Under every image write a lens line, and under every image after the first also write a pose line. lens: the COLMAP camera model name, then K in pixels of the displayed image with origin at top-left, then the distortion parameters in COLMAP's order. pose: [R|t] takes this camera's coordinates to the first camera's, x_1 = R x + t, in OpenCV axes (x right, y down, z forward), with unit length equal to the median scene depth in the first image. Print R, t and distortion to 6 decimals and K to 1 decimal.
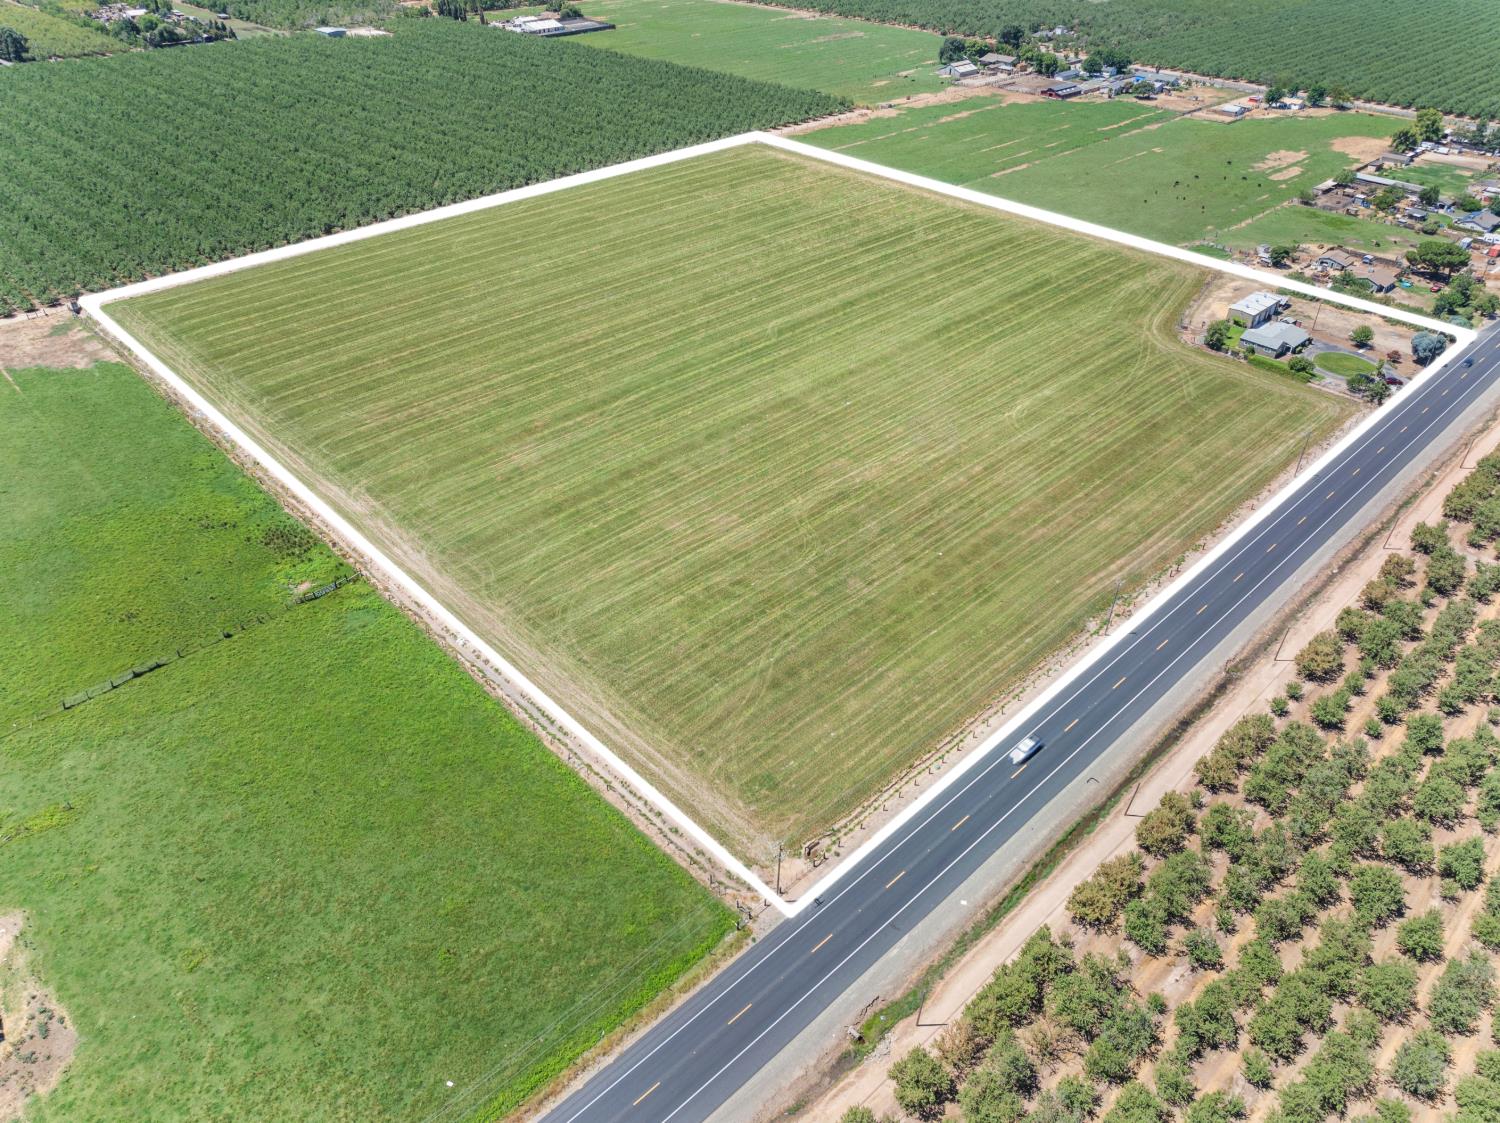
lens RADIAL K [[1050.2, 0, 750.0], [0, 1050.2, 561.5], [0, 0, 1]] dist [-0.032707, 0.001435]
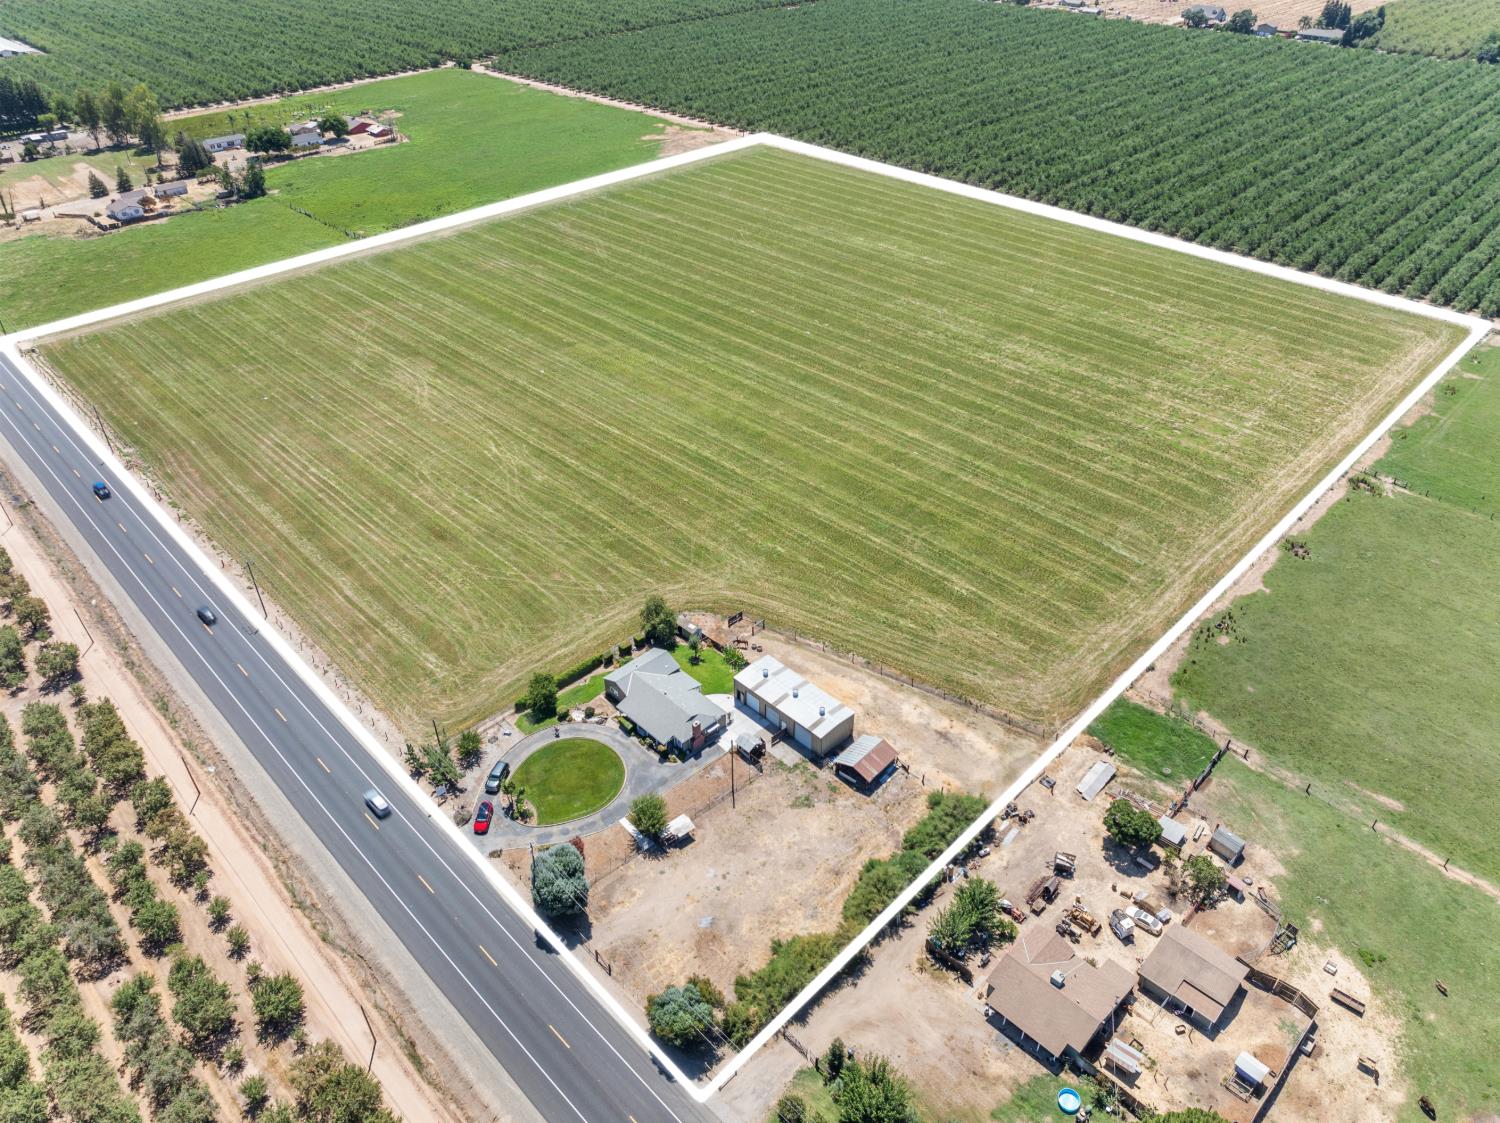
lens RADIAL K [[1050.2, 0, 750.0], [0, 1050.2, 561.5], [0, 0, 1]] dist [-0.032707, 0.001435]
pose [[0.012762, 0.577658, -0.816179, 0.822705], [-0.582760, 0.667587, 0.463378, -0.491684], [0.812544, 0.469723, 0.345156, 0.723568]]
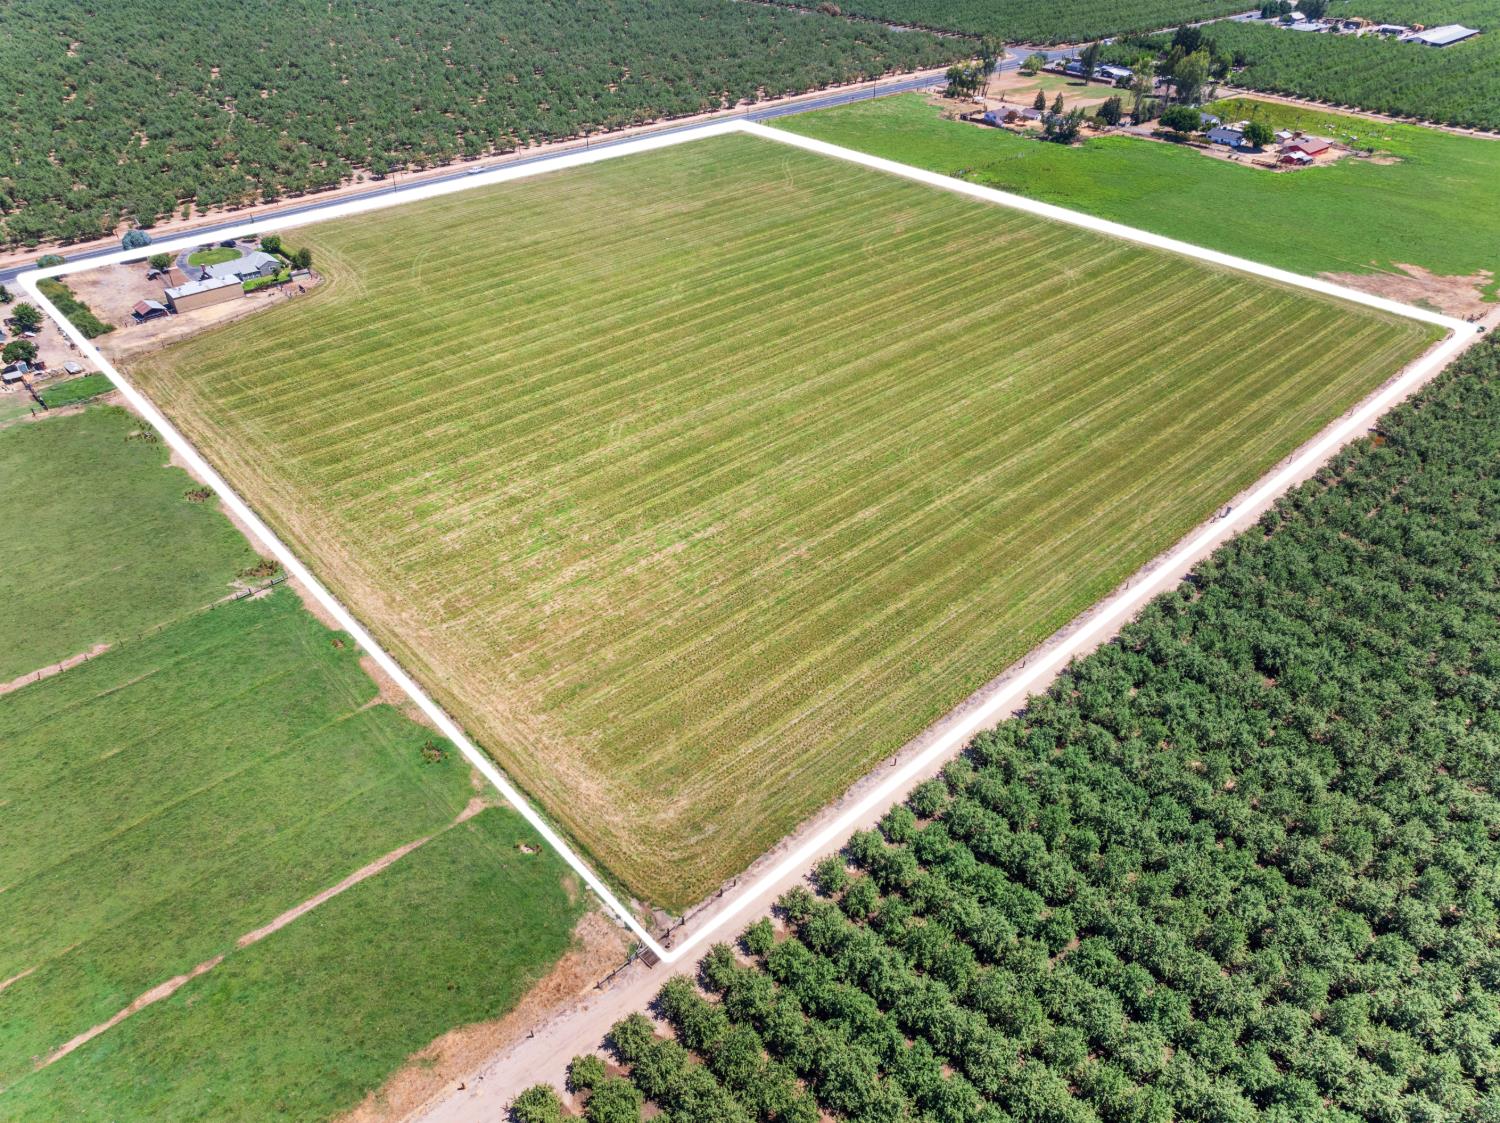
lens RADIAL K [[1050.2, 0, 750.0], [0, 1050.2, 561.5], [0, 0, 1]] dist [-0.032707, 0.001435]
pose [[-0.999410, -0.030915, 0.014955, -0.030215], [0.004482, 0.314313, 0.949309, -0.997687], [-0.034049, 0.948816, -0.313989, 1.424606]]
